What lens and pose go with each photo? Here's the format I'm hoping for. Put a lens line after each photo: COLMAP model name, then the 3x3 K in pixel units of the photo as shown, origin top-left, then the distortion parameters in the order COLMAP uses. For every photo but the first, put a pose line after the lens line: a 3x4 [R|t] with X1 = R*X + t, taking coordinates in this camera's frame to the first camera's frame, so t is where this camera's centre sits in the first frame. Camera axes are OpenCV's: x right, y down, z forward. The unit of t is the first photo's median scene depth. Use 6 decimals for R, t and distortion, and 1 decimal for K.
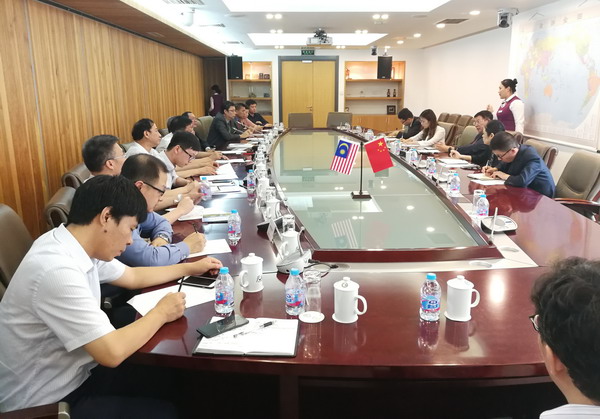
lens RADIAL K [[485.9, 0, 303.3], [0, 485.9, 199.9], [0, 0, 1]] dist [0.037991, -0.020548]
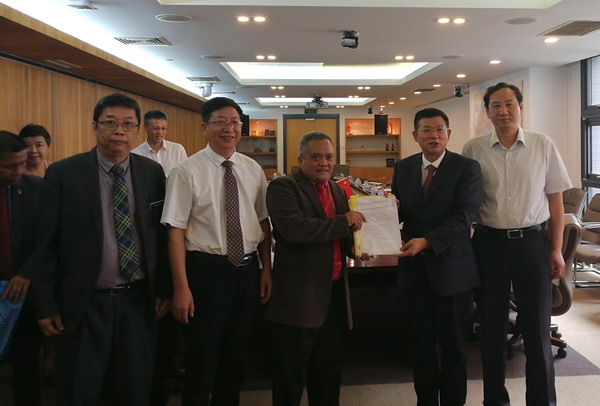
lens RADIAL K [[549.5, 0, 333.8], [0, 549.5, 160.9], [0, 0, 1]] dist [0.016999, 0.000000]
pose [[0.999379, -0.008010, 0.034325, 0.027300], [0.014352, 0.981926, -0.188723, 0.054821], [-0.032193, 0.189098, 0.981430, -0.263944]]
